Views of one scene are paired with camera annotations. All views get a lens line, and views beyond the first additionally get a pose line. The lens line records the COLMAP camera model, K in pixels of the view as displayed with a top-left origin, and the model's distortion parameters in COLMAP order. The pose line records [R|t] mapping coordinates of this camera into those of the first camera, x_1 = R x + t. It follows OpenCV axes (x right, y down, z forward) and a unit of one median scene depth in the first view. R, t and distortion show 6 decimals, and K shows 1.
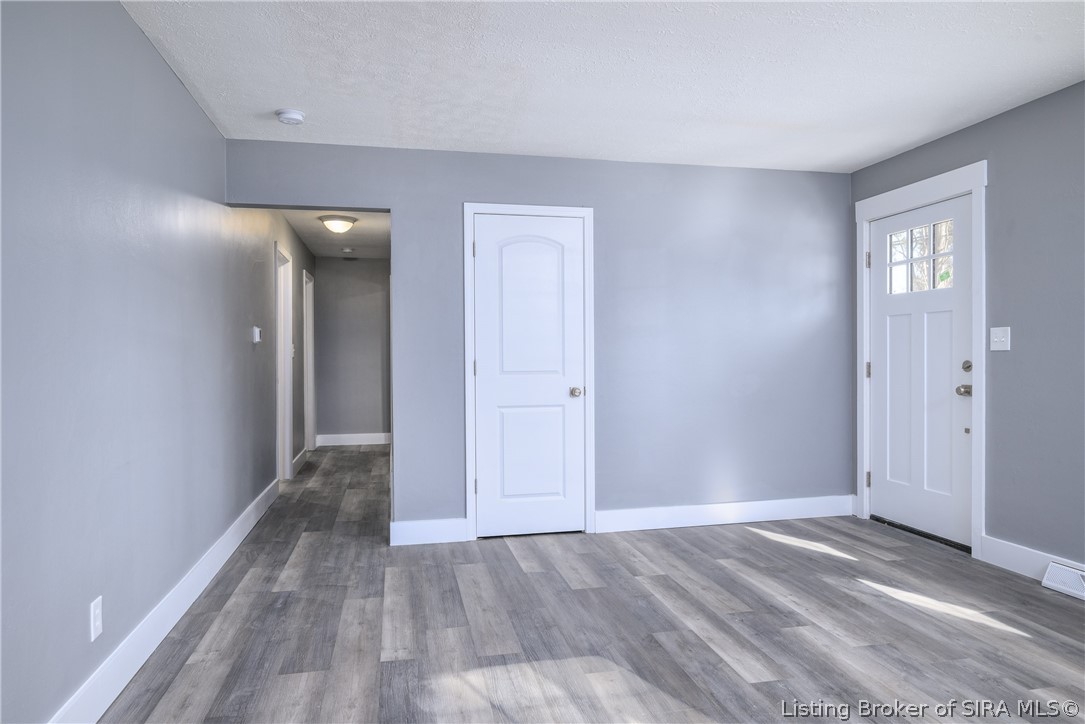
lens RADIAL K [[706.4, 0, 539.7], [0, 706.4, 361.3], [0, 0, 1]] dist [-0.006862, 0.003782]
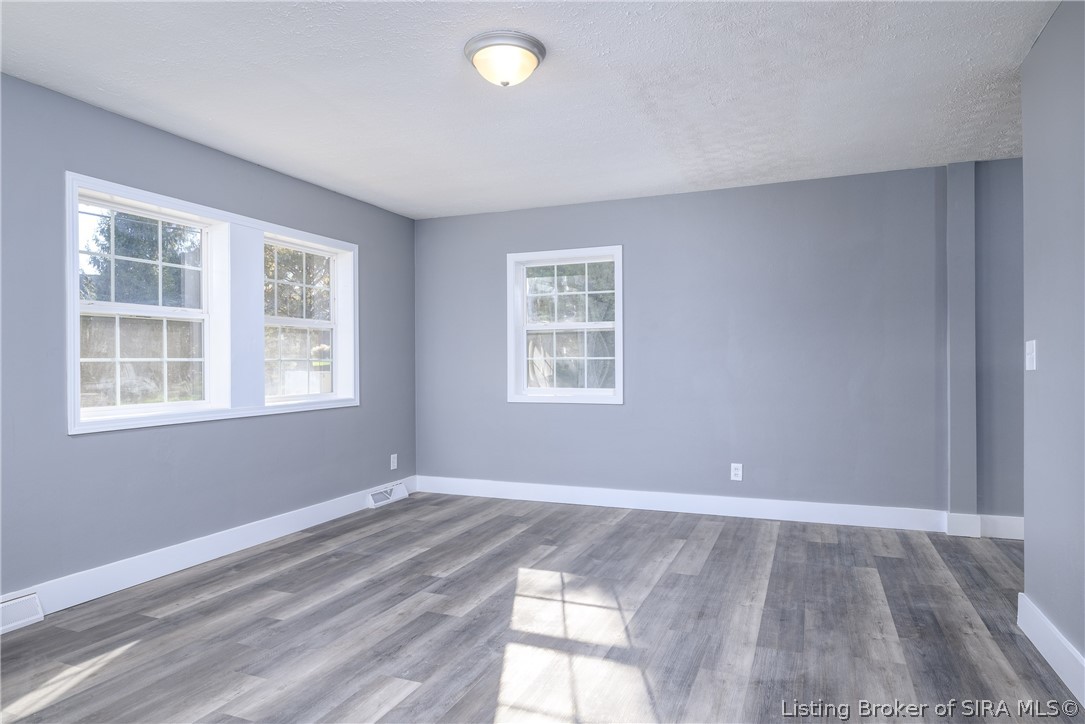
lens RADIAL K [[676.2, 0, 541.0], [0, 676.2, 368.8], [0, 0, 1]] dist [-0.022219, 0.007281]
pose [[-0.831101, 0.010890, 0.556015, -0.255956], [0.024118, 0.999573, 0.016473, -0.004478], [-0.555598, 0.027101, -0.831009, 1.124802]]
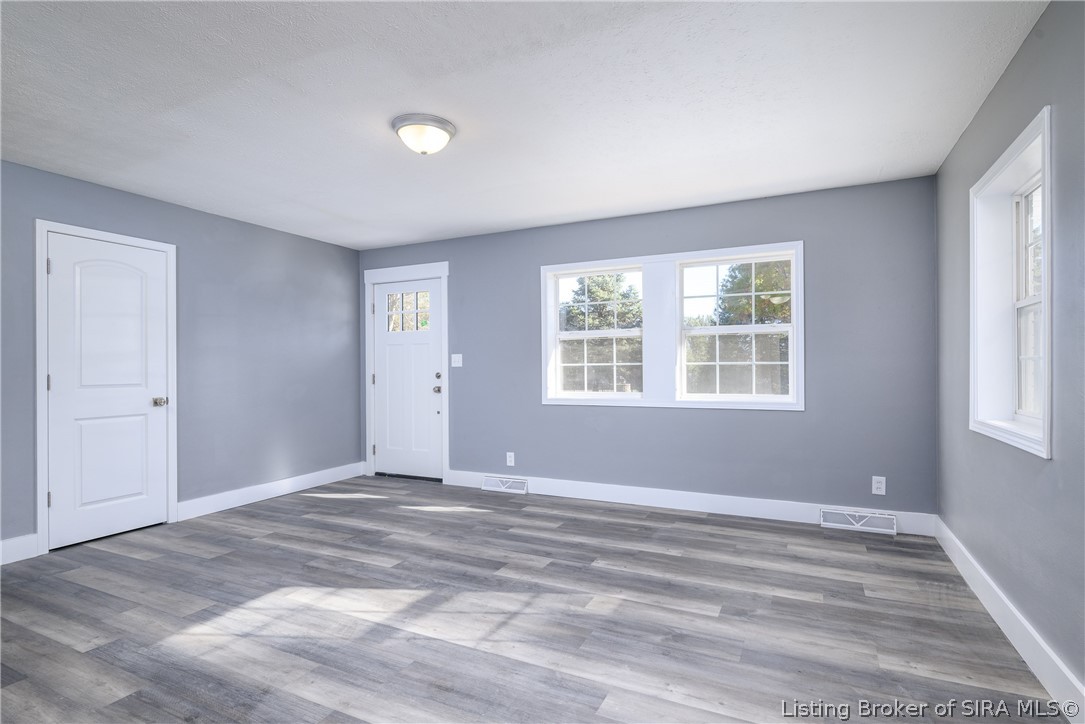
lens RADIAL K [[543.4, 0, 545.7], [0, 543.4, 360.6], [0, 0, 1]] dist [-0.005234, 0.001669]
pose [[0.617642, 0.013260, 0.786348, -0.317489], [0.010592, 0.999627, -0.025176, 0.006394], [-0.786388, 0.023878, 0.617271, -0.052695]]
